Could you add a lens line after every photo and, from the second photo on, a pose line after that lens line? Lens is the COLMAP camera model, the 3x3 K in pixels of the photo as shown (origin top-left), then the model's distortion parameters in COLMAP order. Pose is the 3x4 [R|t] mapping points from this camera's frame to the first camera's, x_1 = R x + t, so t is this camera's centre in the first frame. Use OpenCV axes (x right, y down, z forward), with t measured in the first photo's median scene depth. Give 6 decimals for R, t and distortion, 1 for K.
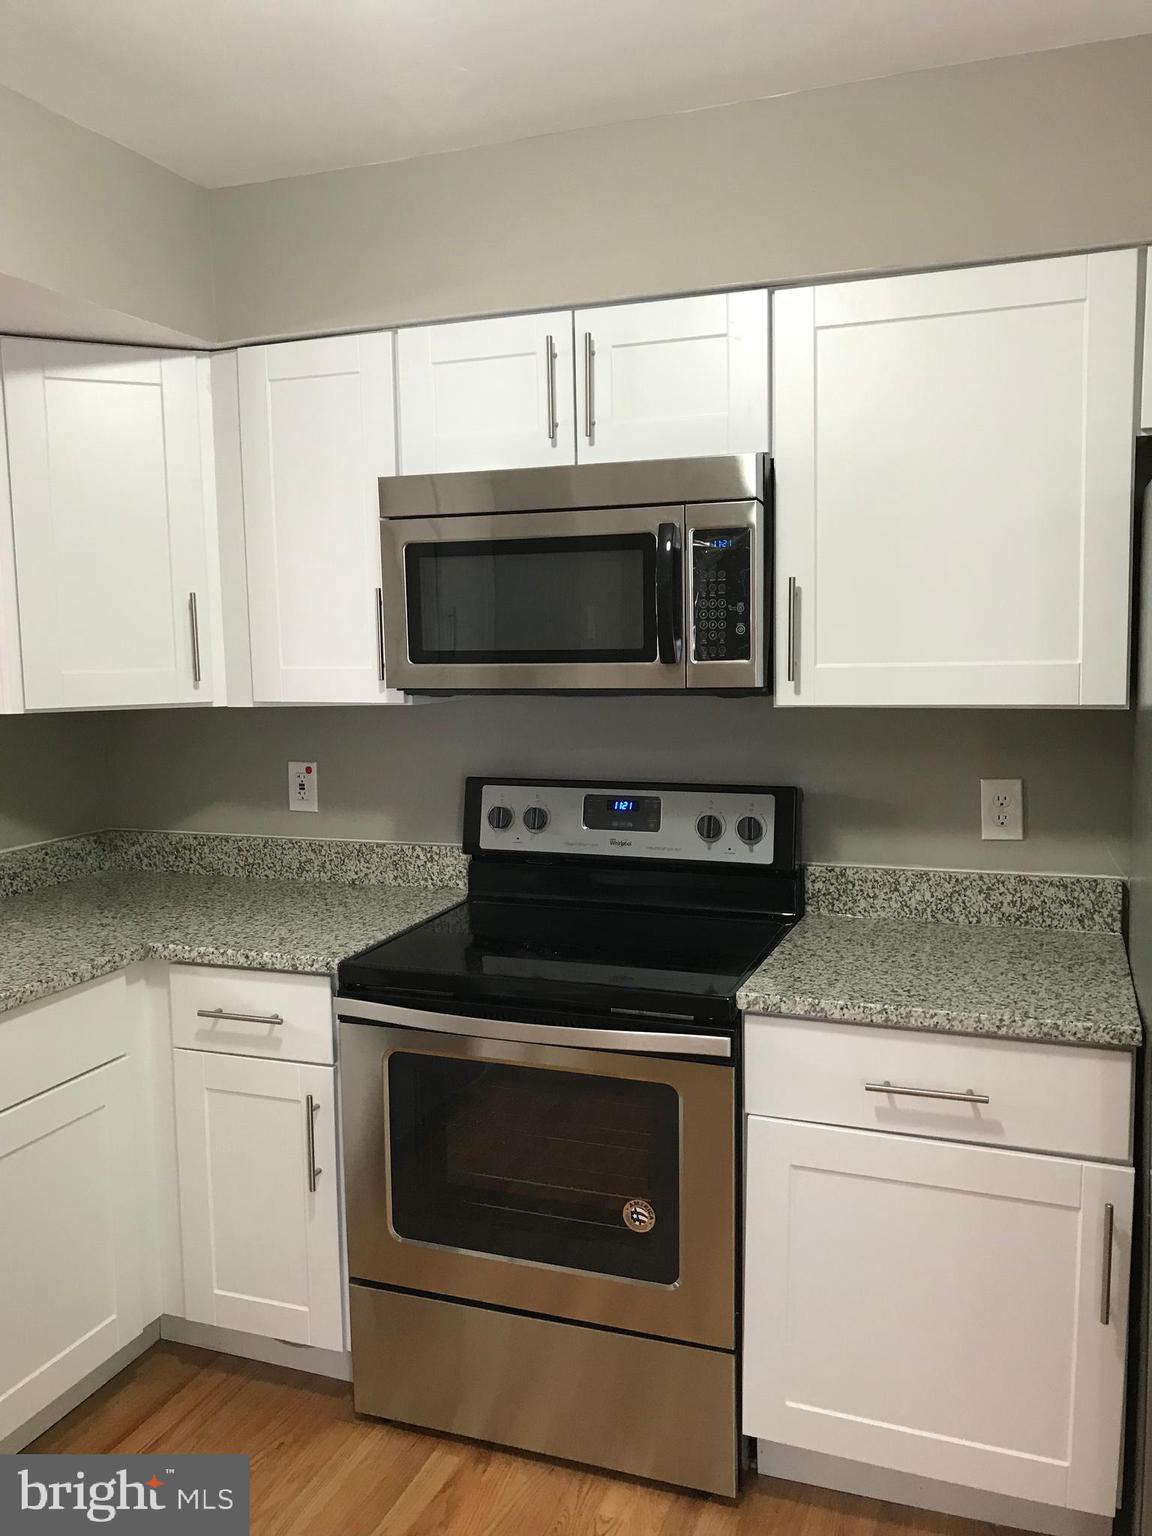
lens RADIAL K [[1270.3, 0, 599.3], [0, 1270.3, 714.7], [0, 0, 1]] dist [0.037483, -0.042748]
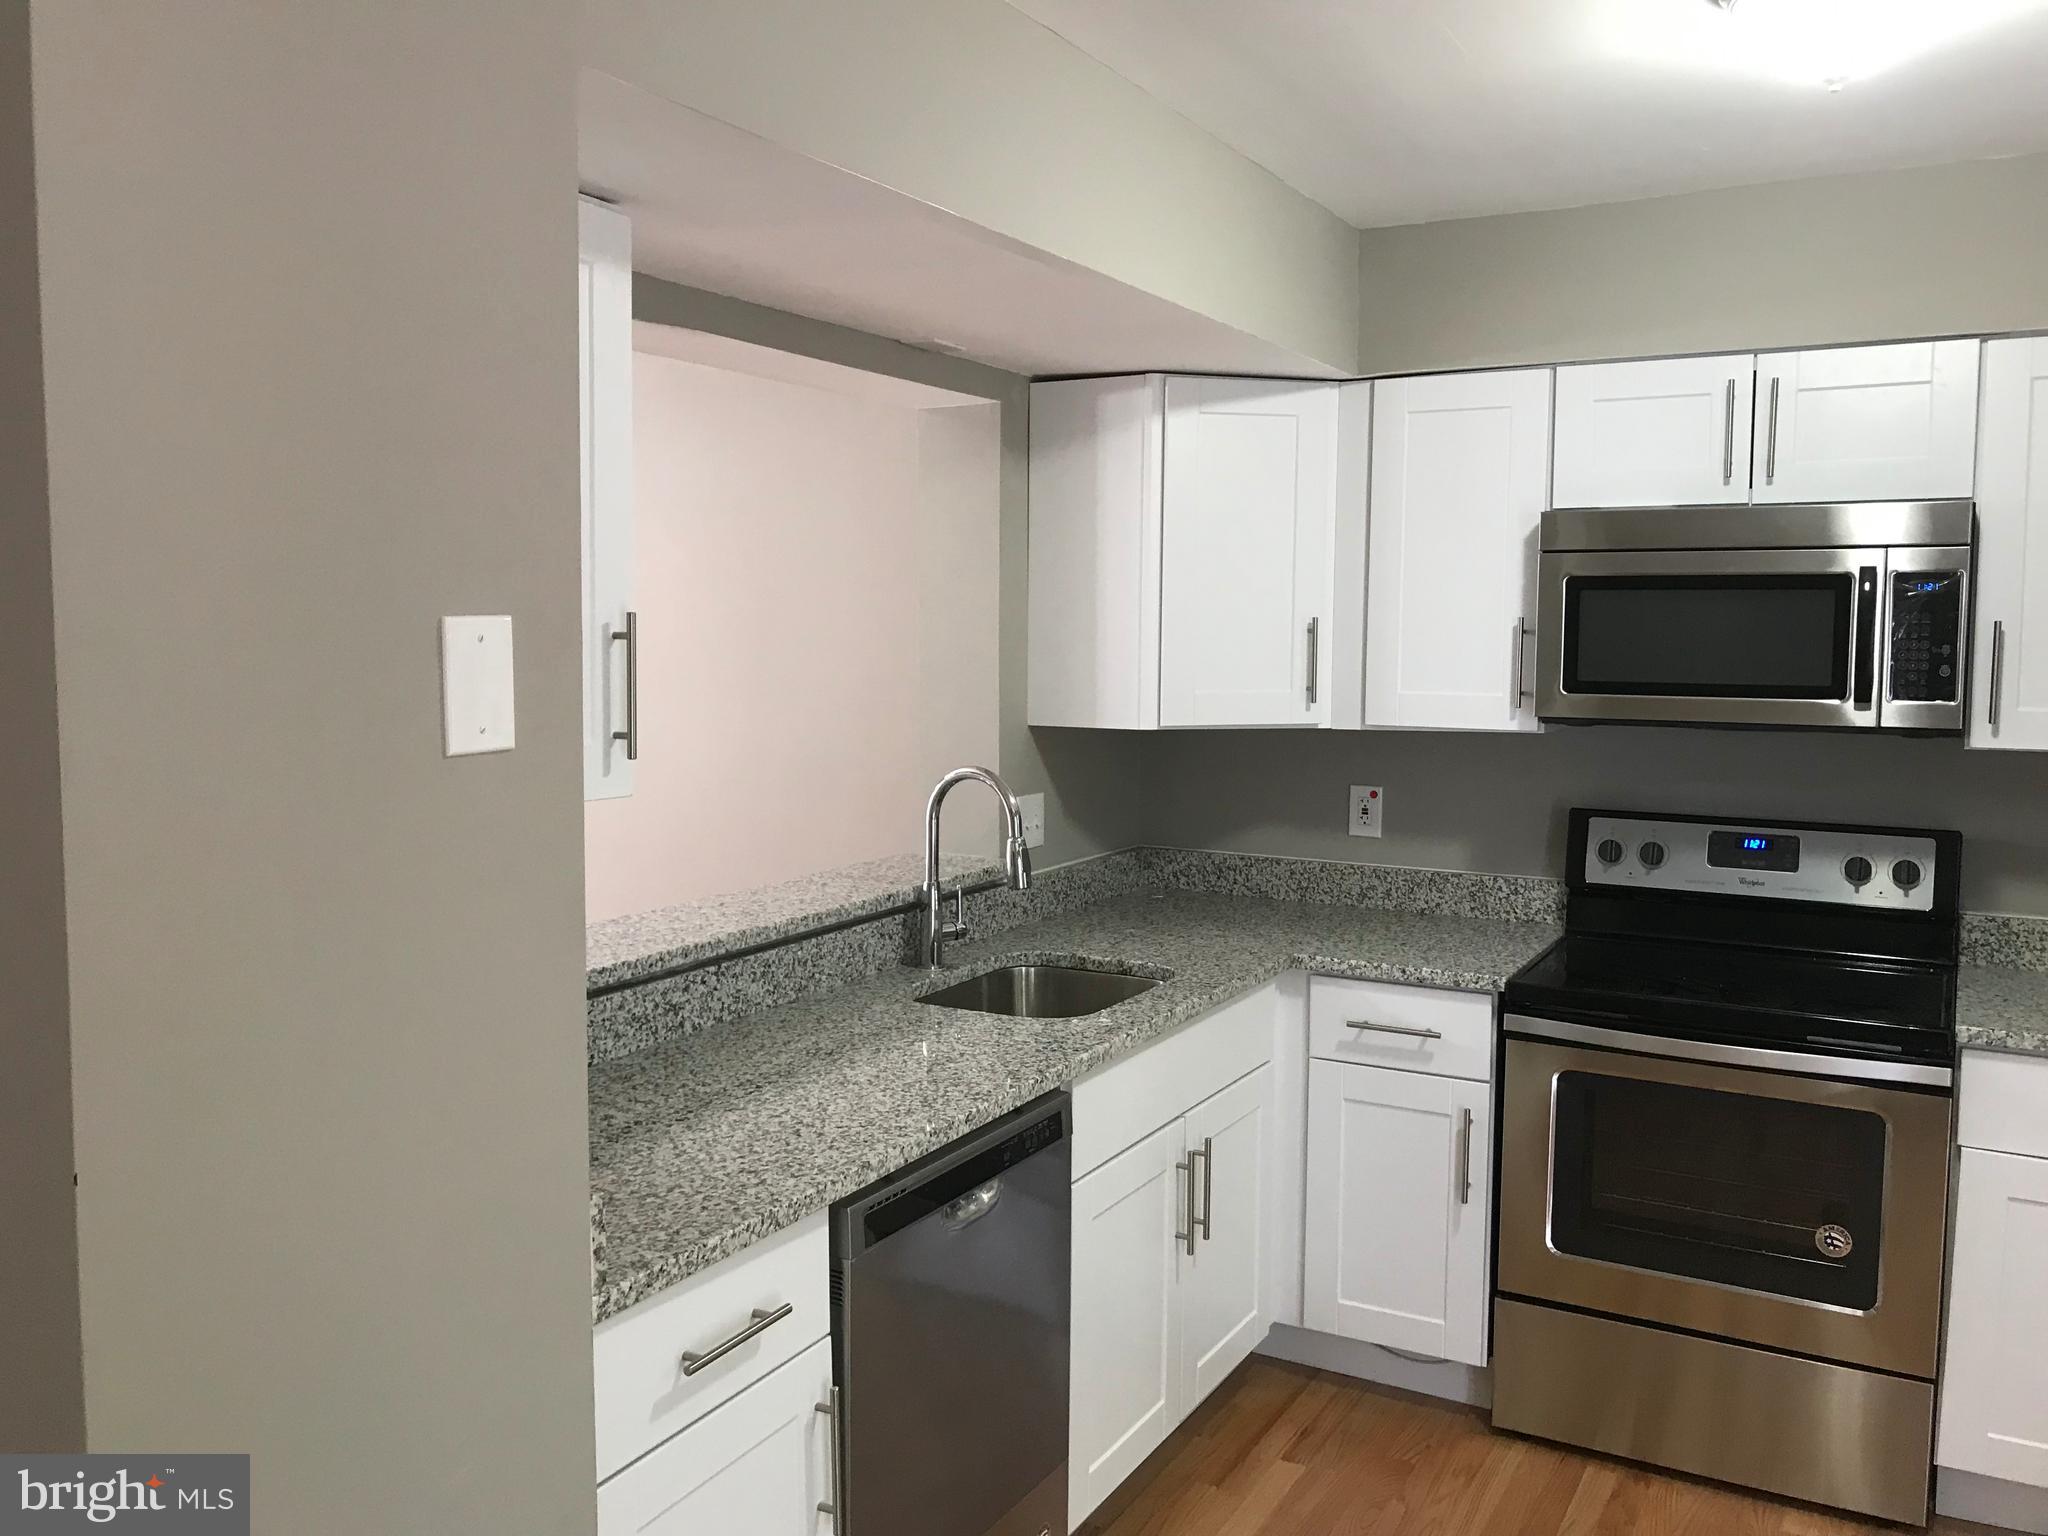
lens RADIAL K [[1693.8, 0, 1047.8], [0, 1693.8, 688.9], [0, 0, 1]] dist [0.037483, -0.042748]
pose [[0.987663, 0.028795, -0.153923, -0.371781], [-0.032856, 0.999174, -0.023903, 0.002614], [0.153108, 0.028666, 0.987794, -0.437354]]
